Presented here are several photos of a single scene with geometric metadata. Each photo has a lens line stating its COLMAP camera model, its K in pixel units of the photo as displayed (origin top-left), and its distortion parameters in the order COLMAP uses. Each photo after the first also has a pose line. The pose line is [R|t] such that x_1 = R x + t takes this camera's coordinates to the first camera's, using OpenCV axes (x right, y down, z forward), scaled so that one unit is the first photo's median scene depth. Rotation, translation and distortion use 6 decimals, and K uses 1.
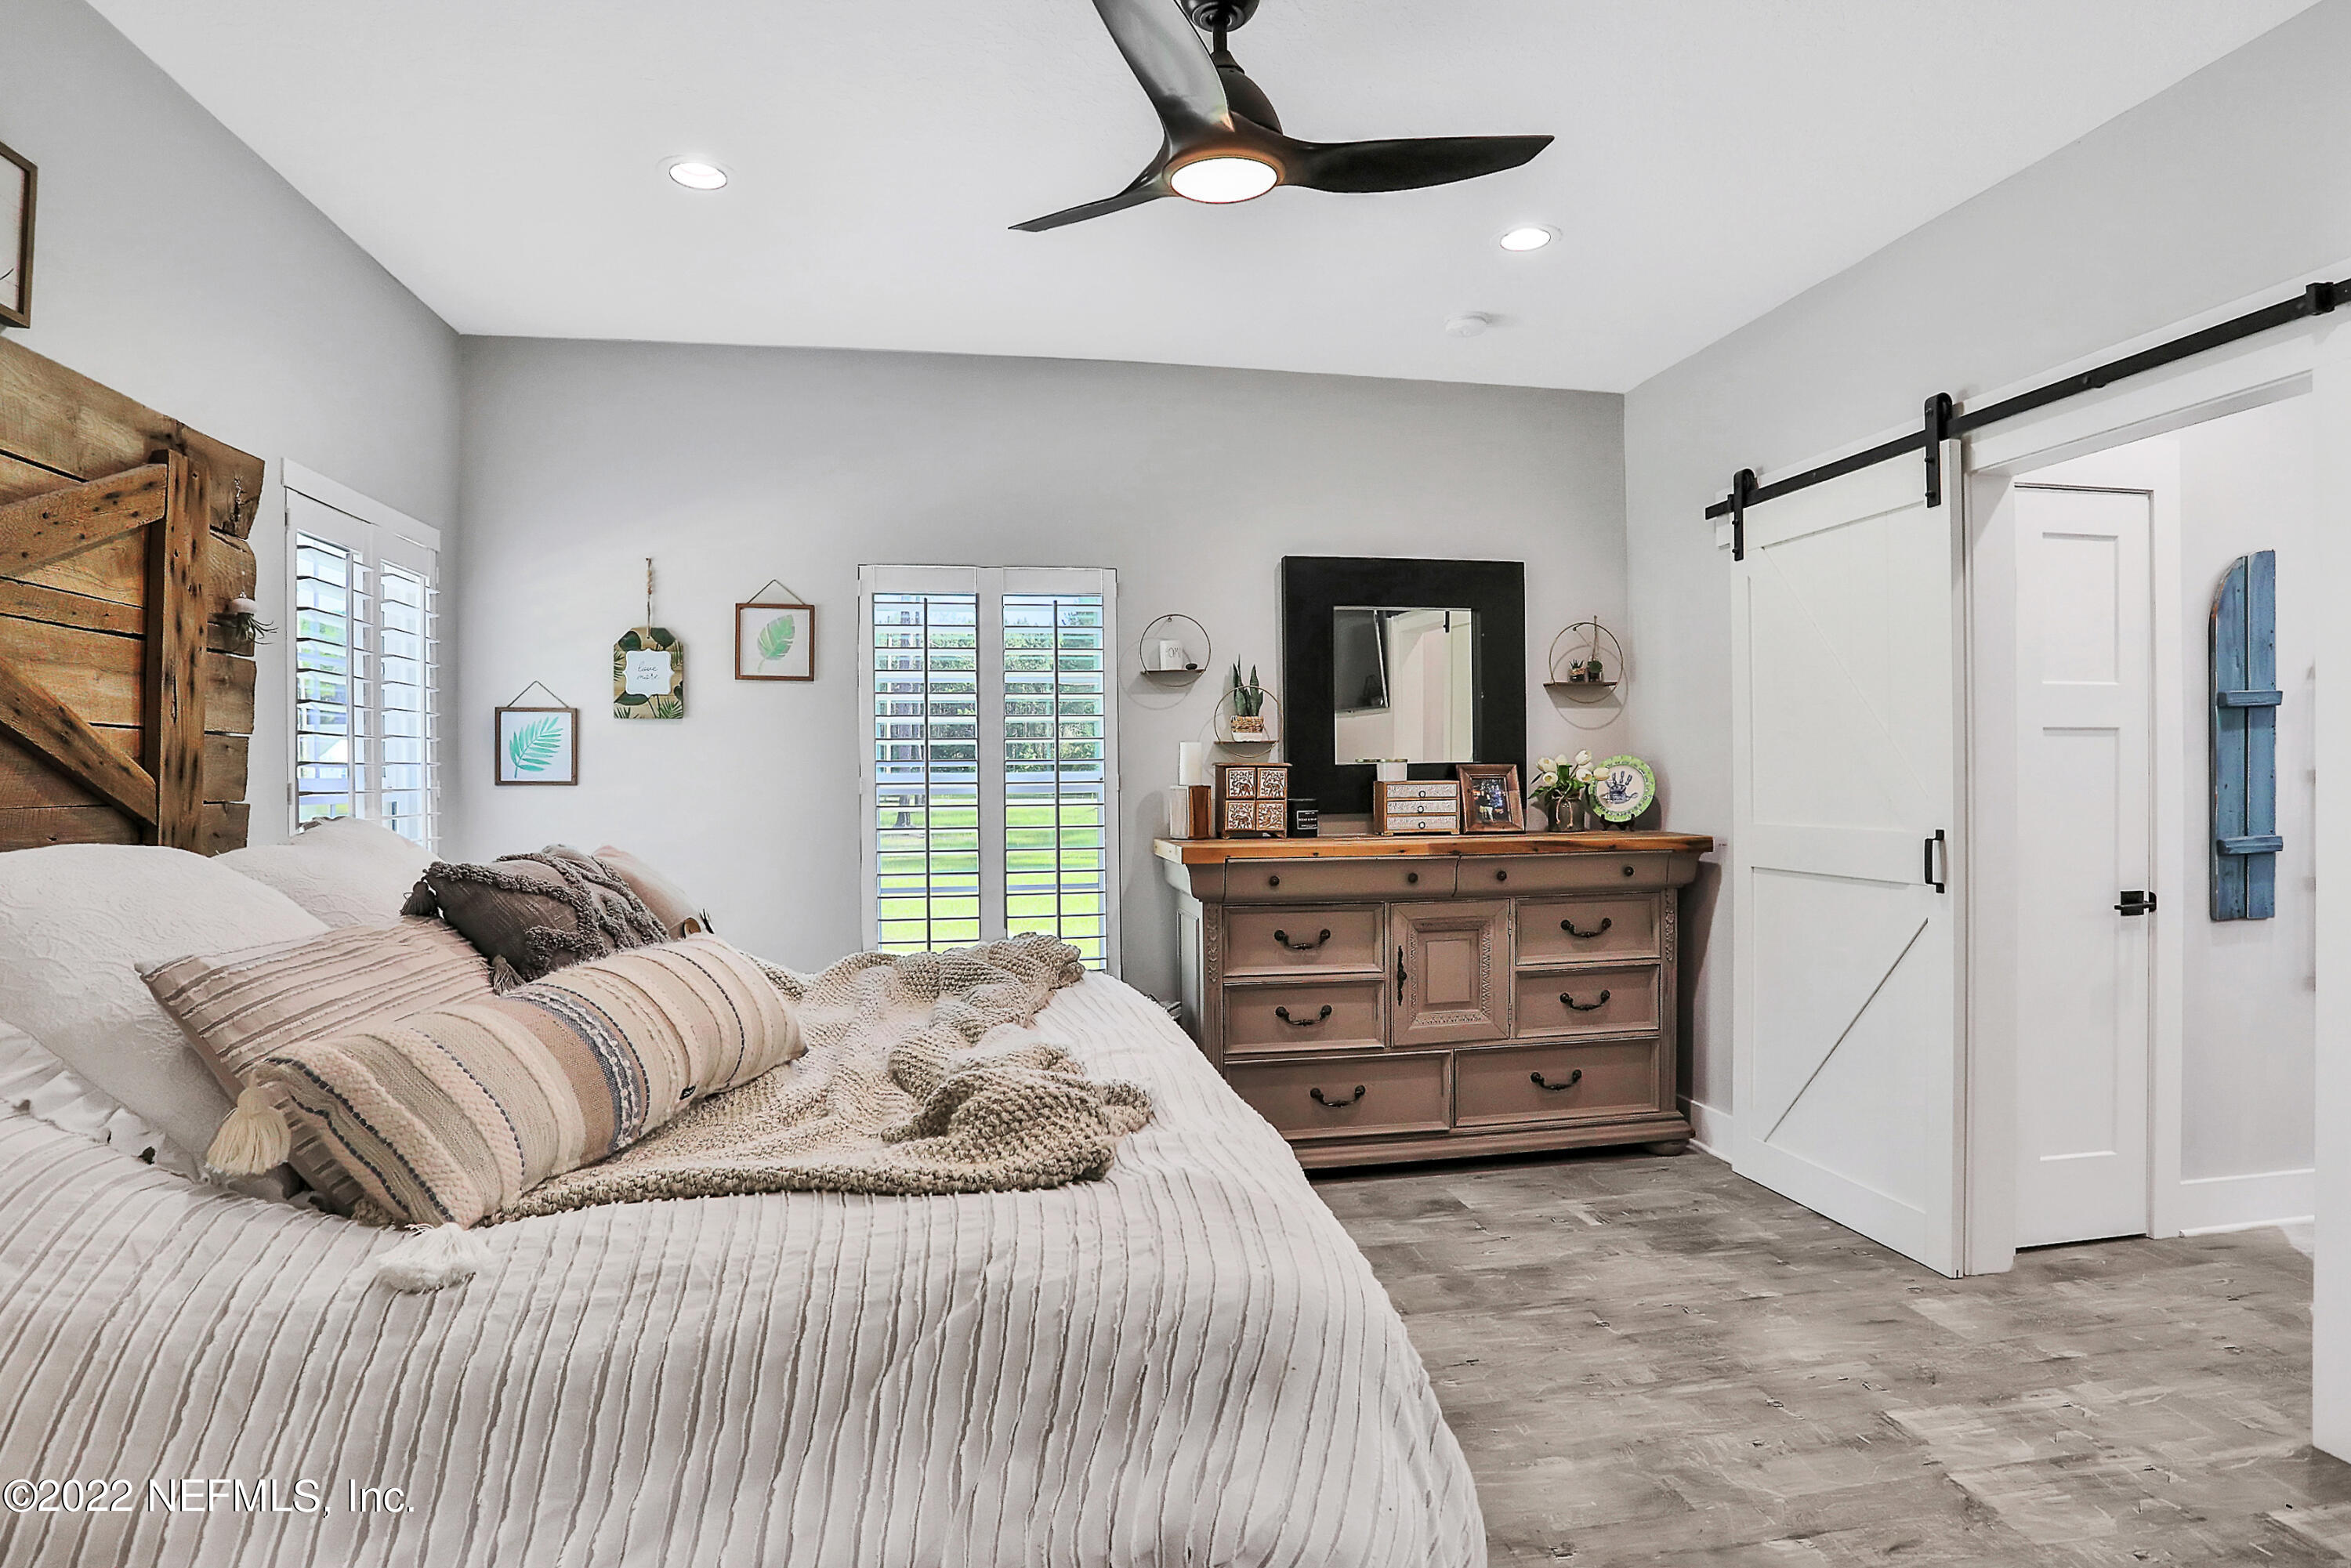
lens RADIAL K [[1229.3, 0, 1175.5], [0, 1229.3, 784.0], [0, 0, 1]] dist [-0.030022, 0.001472]
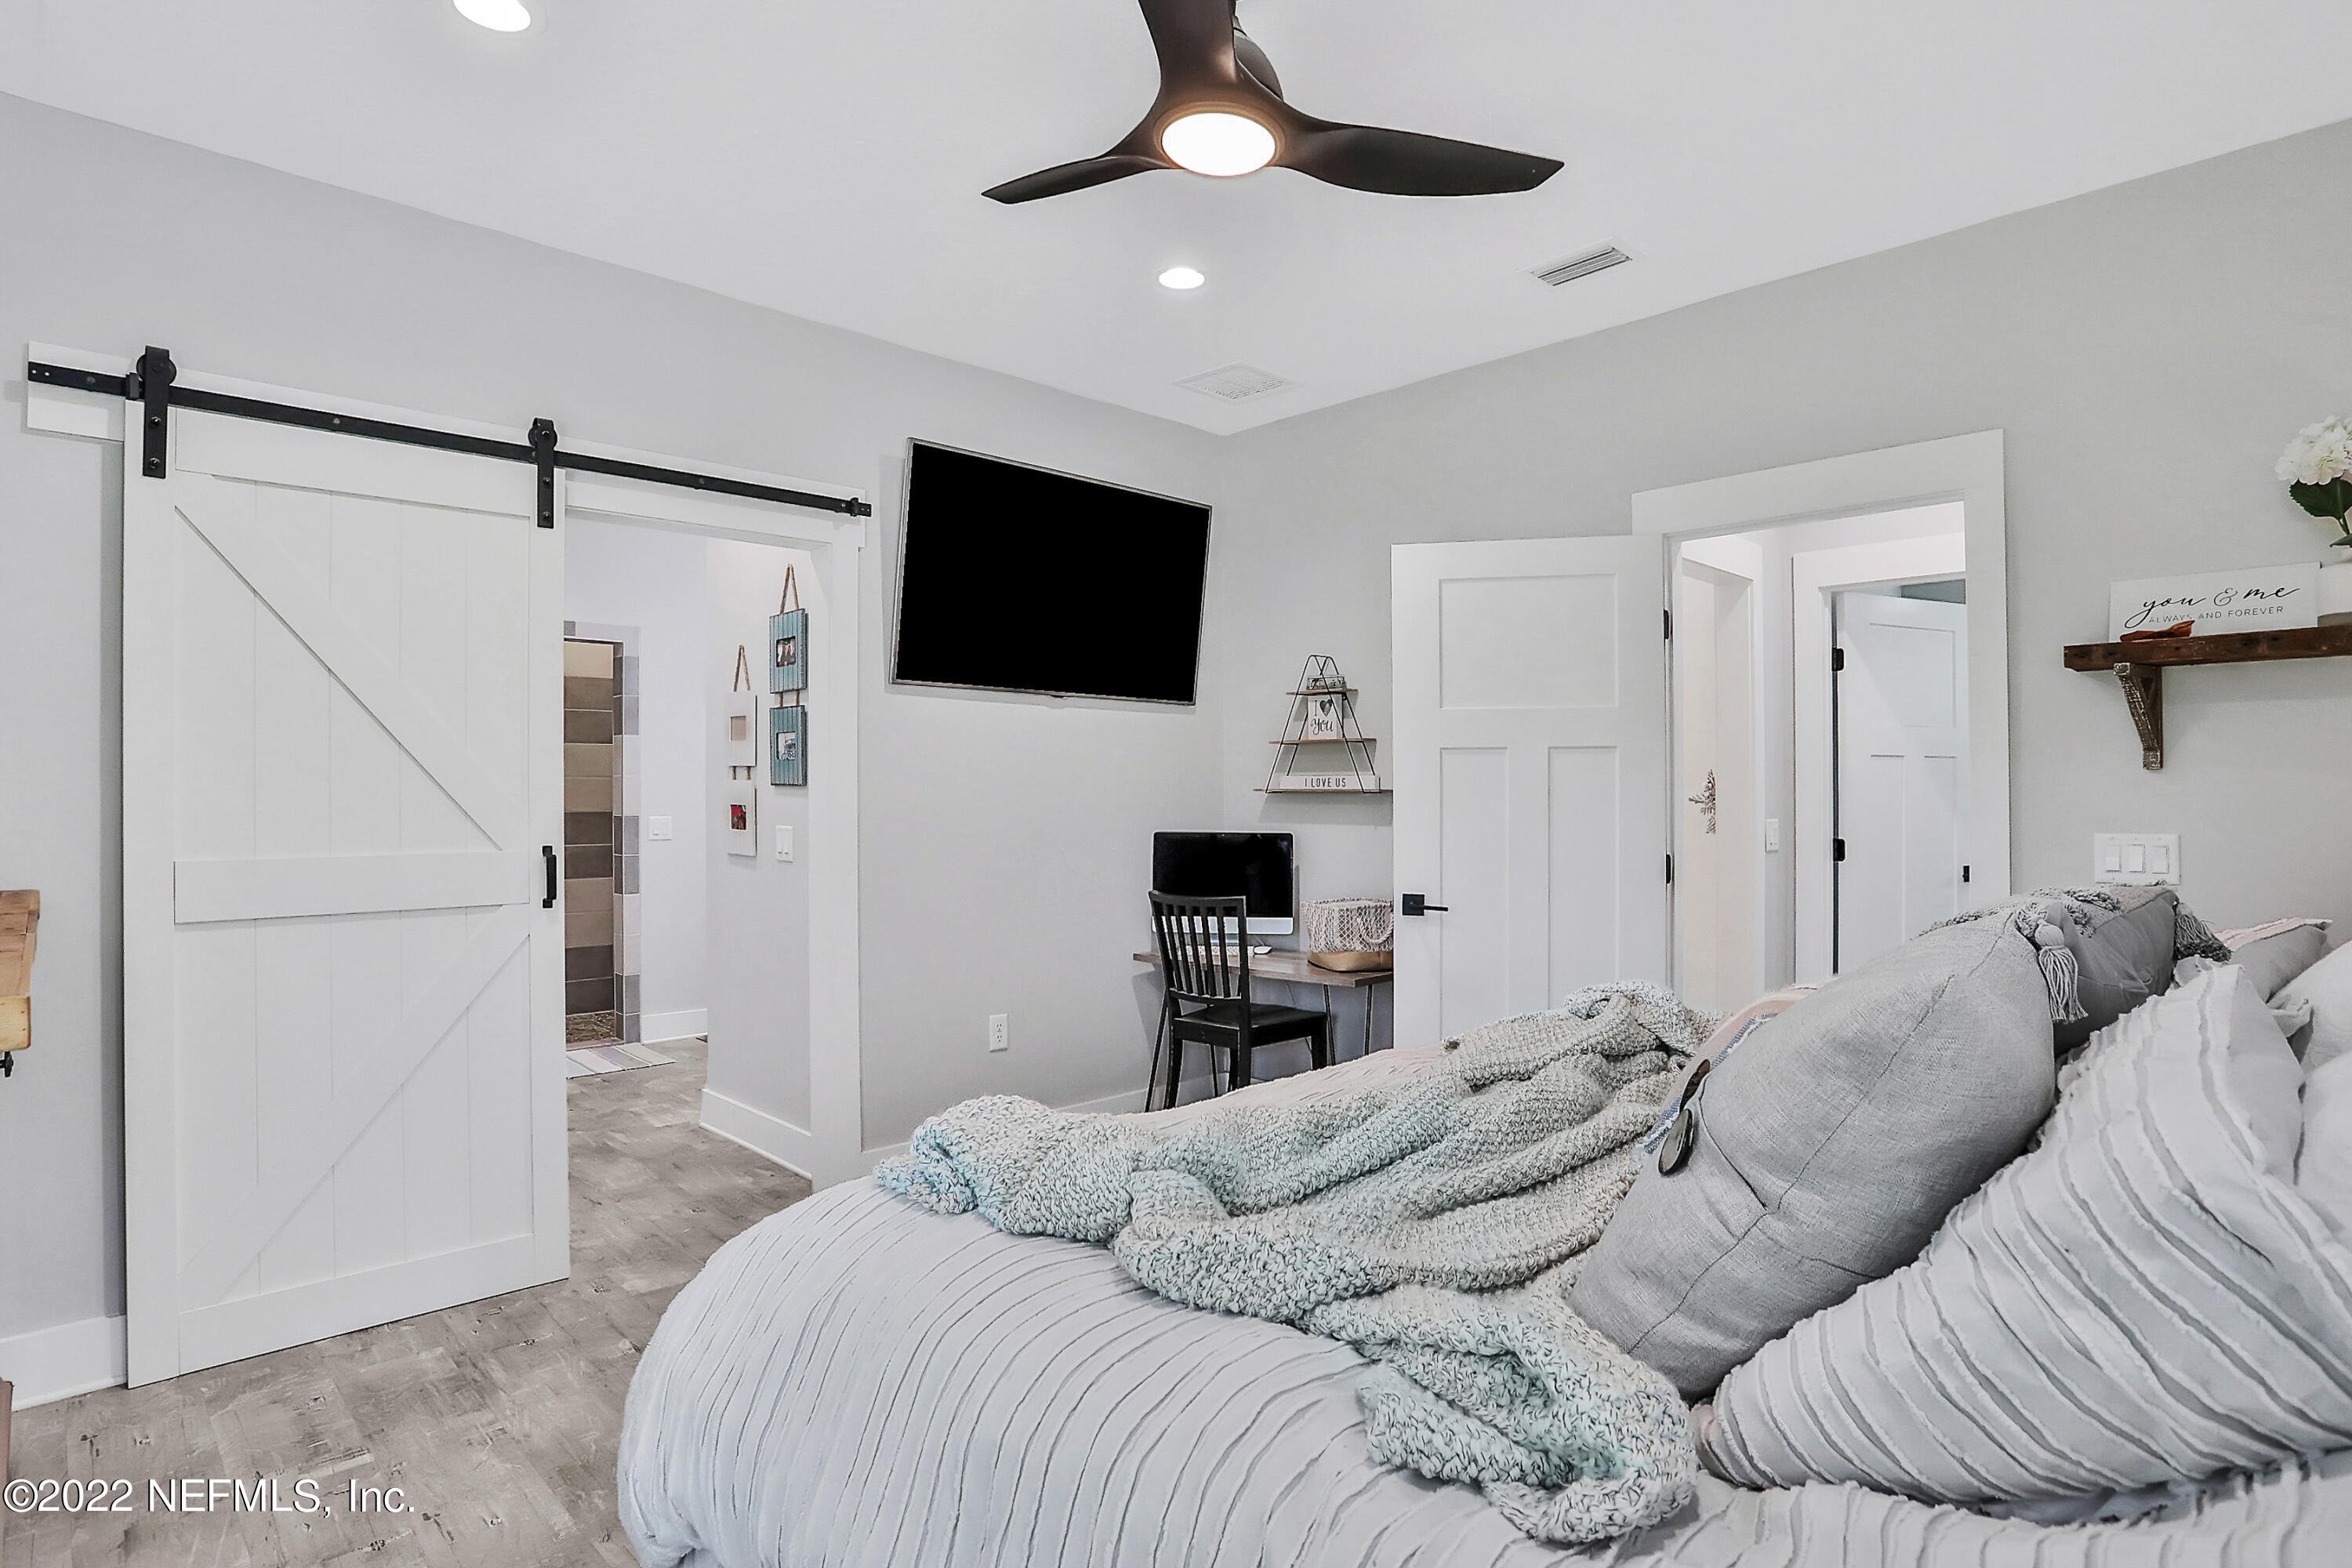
lens RADIAL K [[1229.8, 0, 1176.0], [0, 1229.8, 784.0], [0, 0, 1]] dist [-0.030022, 0.001472]
pose [[-0.548267, 0.018369, 0.836101, -0.424082], [0.013968, 0.999820, -0.012806, 0.005071], [-0.836187, 0.004658, -0.548425, 0.917988]]
